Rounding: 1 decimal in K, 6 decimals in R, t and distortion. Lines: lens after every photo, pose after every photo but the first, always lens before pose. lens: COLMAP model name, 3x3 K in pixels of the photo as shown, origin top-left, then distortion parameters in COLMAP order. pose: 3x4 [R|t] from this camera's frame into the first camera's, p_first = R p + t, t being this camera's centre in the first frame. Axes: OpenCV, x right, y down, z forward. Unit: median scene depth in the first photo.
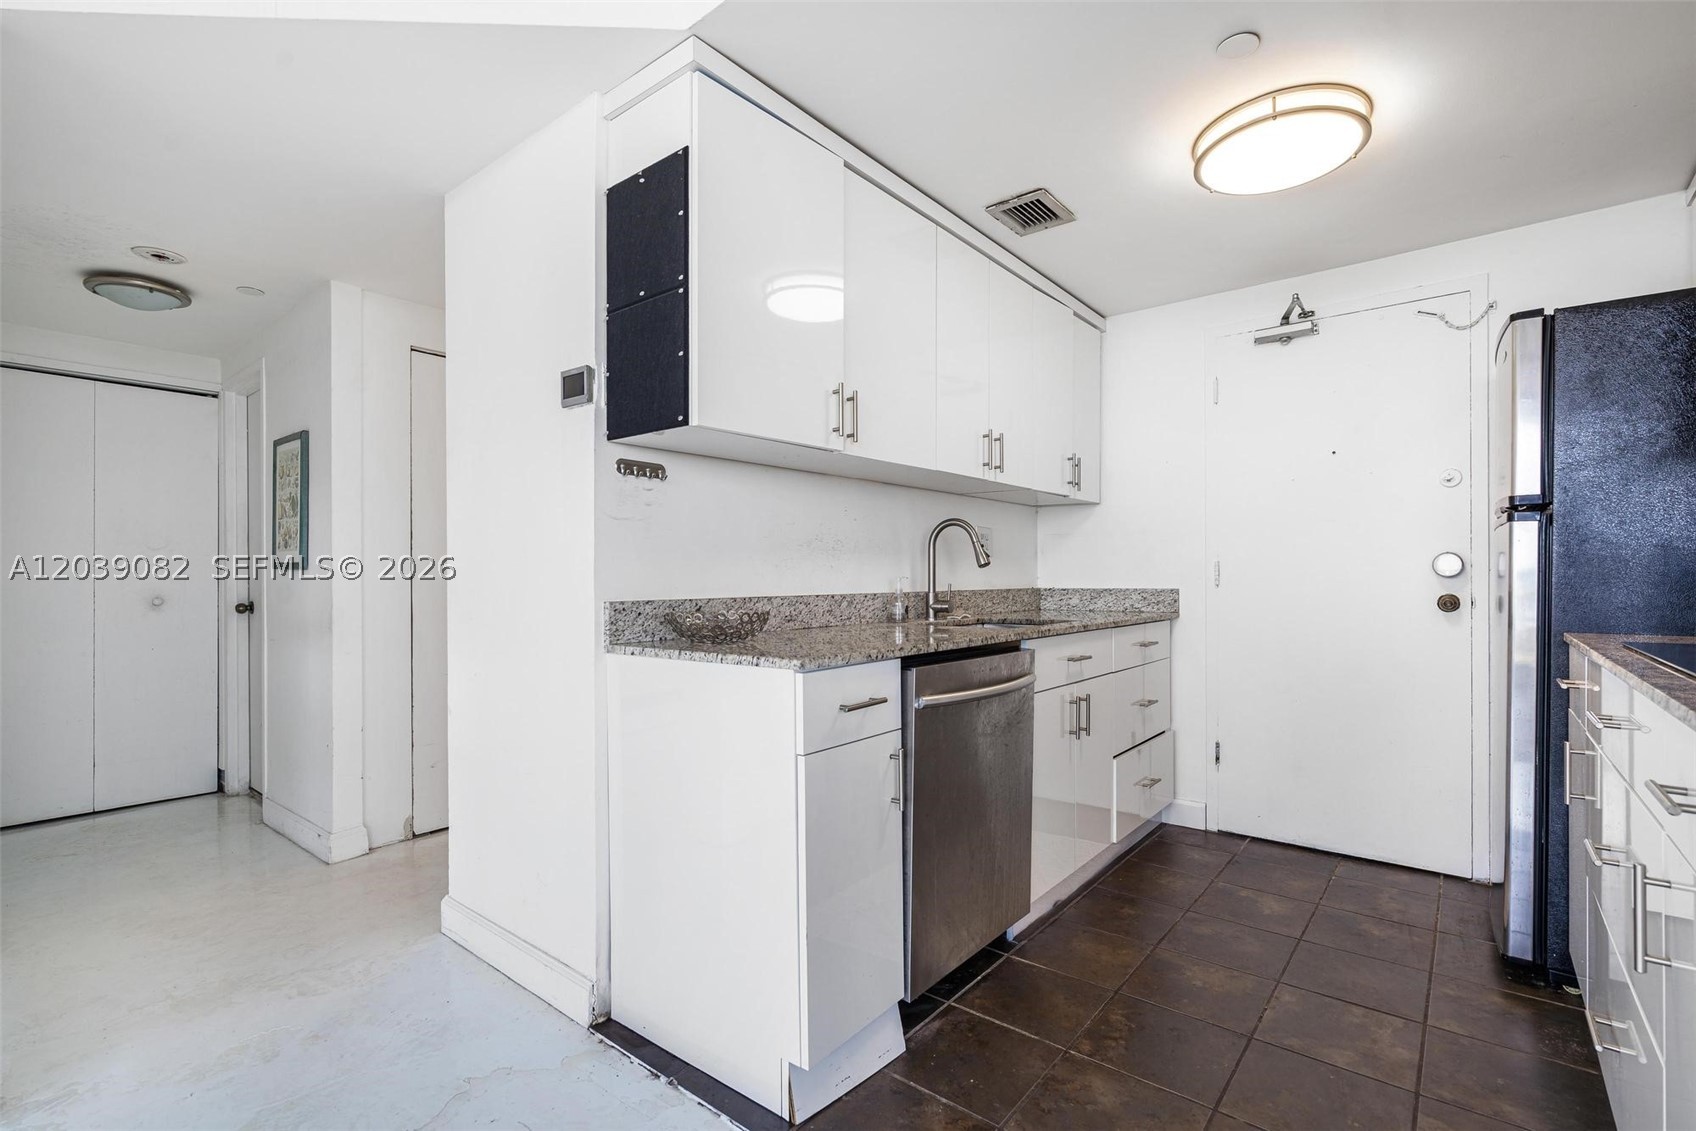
lens RADIAL K [[785.0, 0, 854.4], [0, 785.0, 575.0], [0, 0, 1]] dist [-0.002477, 0.000401]
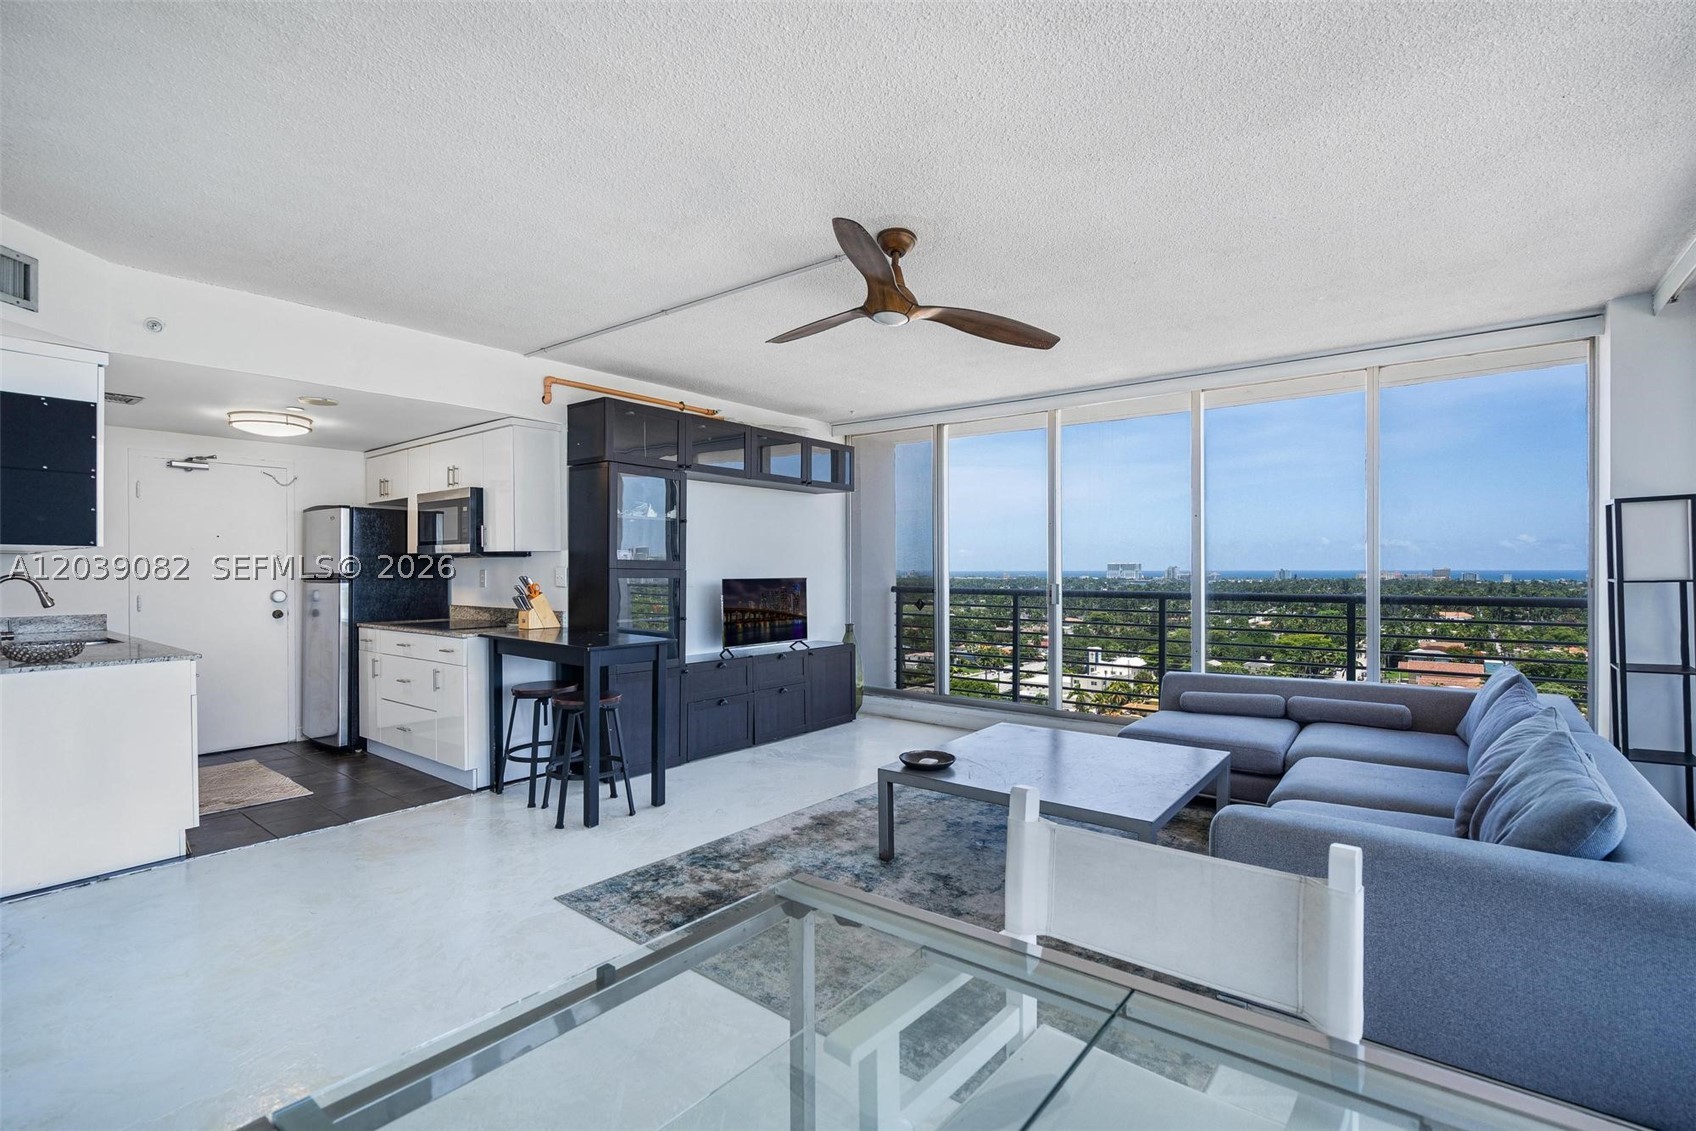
lens RADIAL K [[785.0, 0, 854.4], [0, 785.0, 575.0], [0, 0, 1]] dist [-0.002477, 0.000401]
pose [[0.002228, -0.004665, 0.999987, -1.943689], [-0.000010, 0.999989, 0.004665, -0.114484], [-0.999998, -0.000020, 0.002228, -0.807418]]
